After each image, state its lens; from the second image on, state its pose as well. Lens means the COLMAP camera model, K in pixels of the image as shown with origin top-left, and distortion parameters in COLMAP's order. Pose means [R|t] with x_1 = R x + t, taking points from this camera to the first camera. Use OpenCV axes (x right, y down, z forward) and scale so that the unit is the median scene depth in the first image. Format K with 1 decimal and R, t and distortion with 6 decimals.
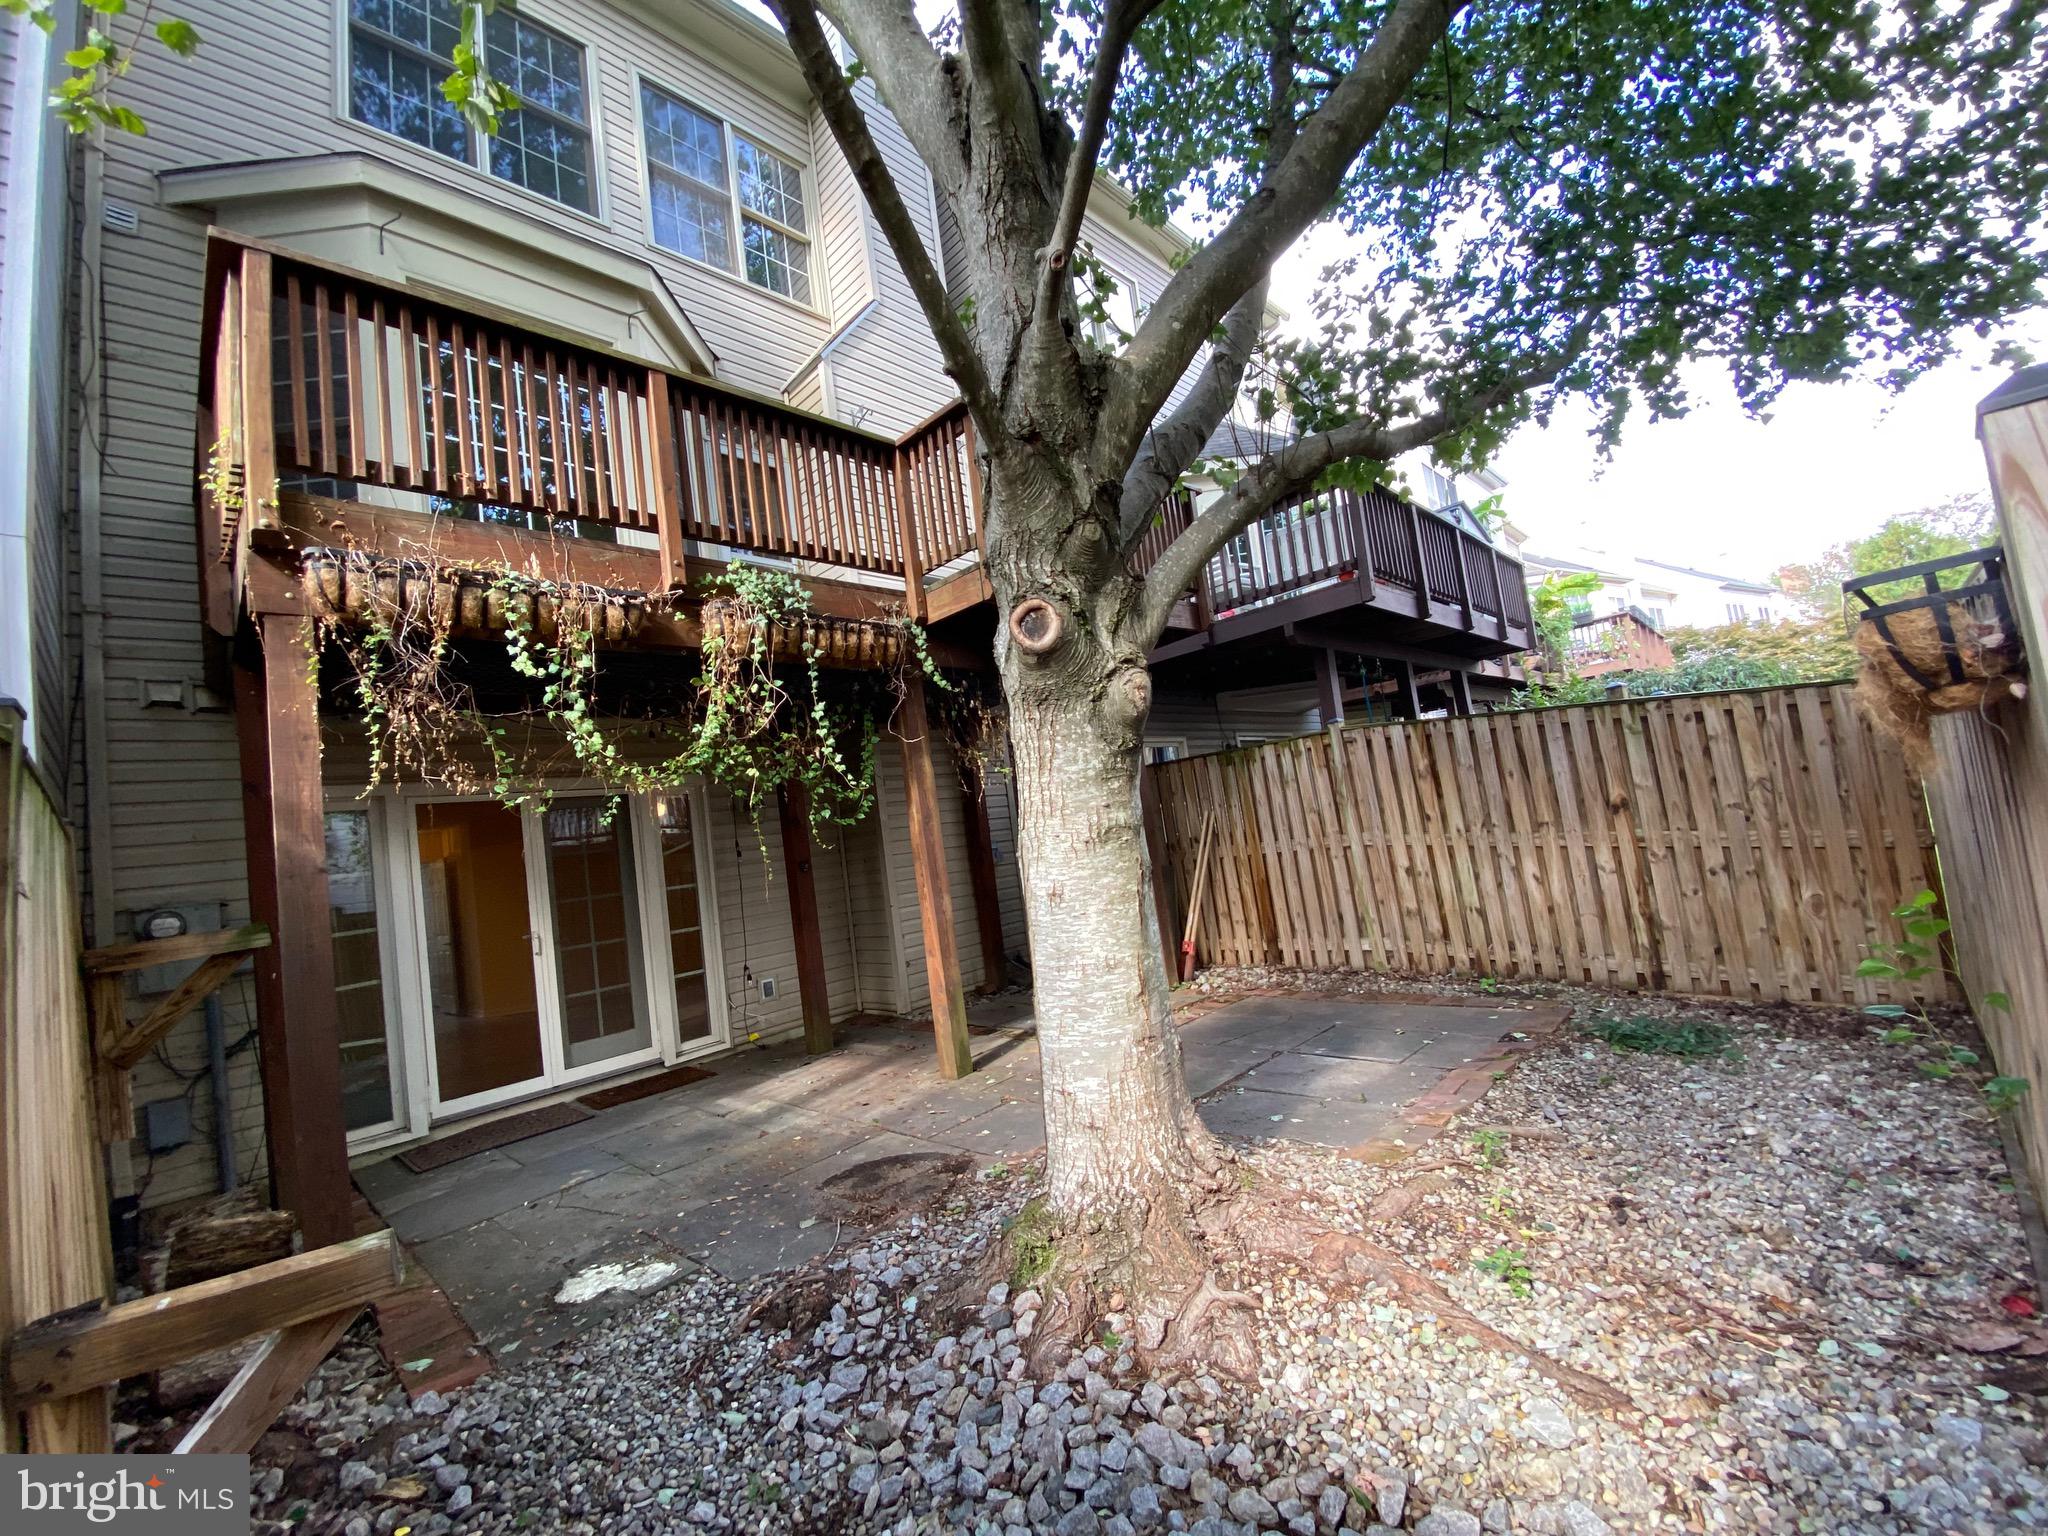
lens RADIAL K [[838.0, 0, 1024.0], [0, 838.0, 768.0], [0, 0, 1]] dist [0.031489, -0.026979]
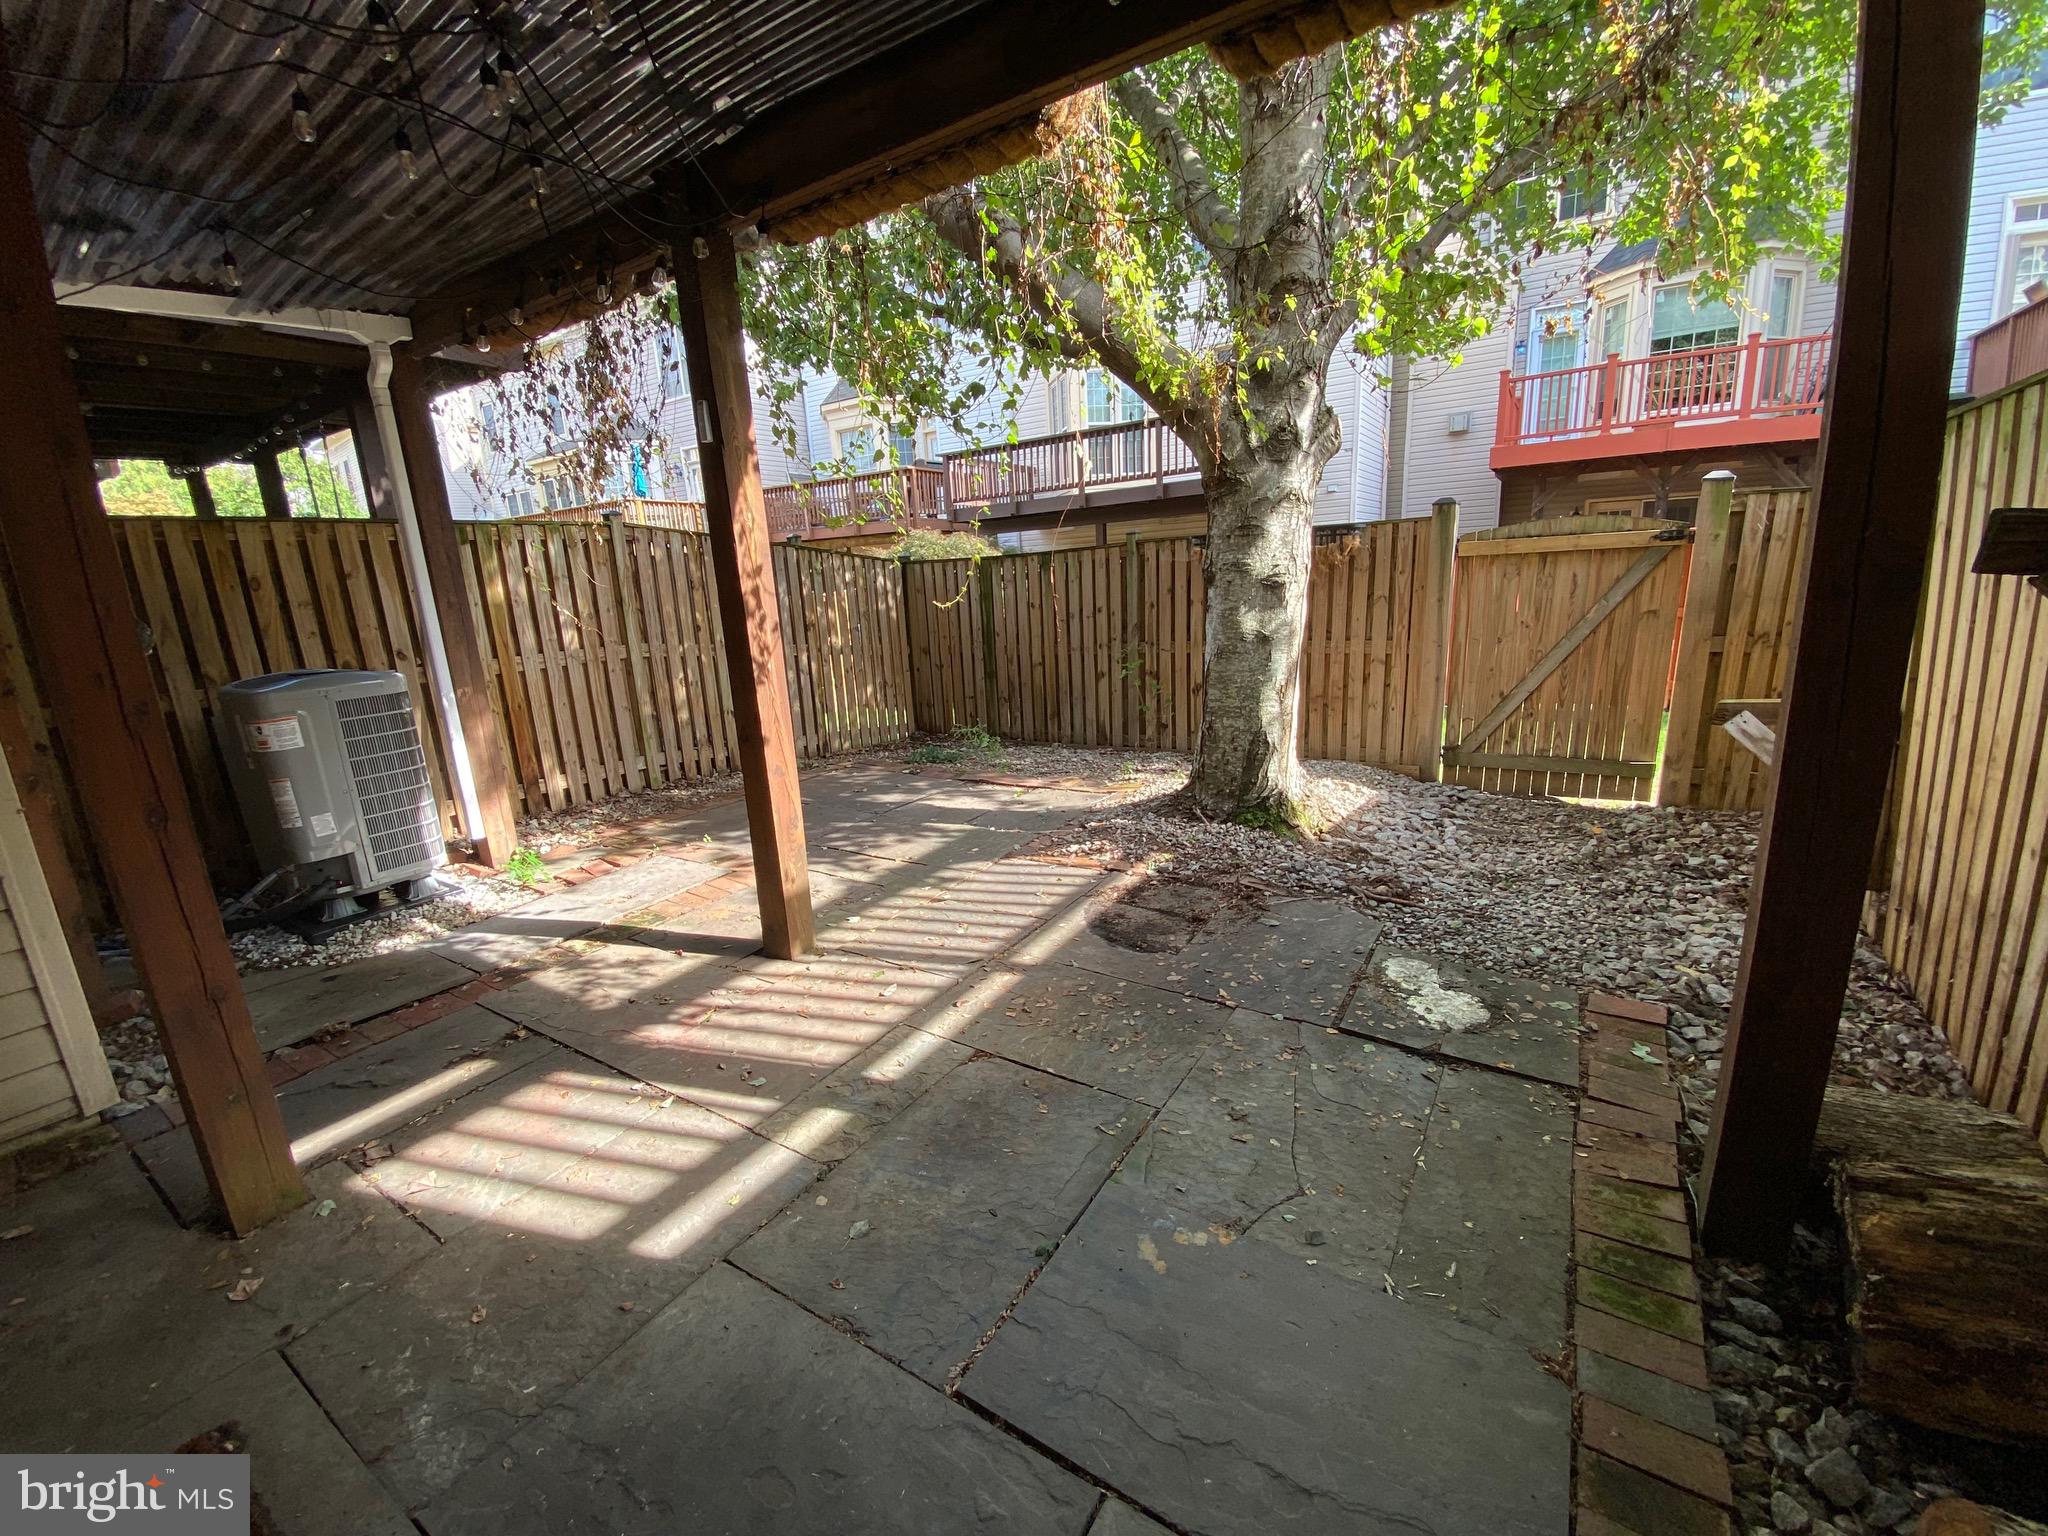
lens RADIAL K [[838.0, 0, 1024.0], [0, 838.0, 768.0], [0, 0, 1]] dist [0.031489, -0.026979]
pose [[-0.205448, -0.079718, 0.975416, -0.723060], [-0.010450, 0.996799, 0.079264, 0.160089], [-0.978612, 0.006092, -0.205624, 0.919160]]
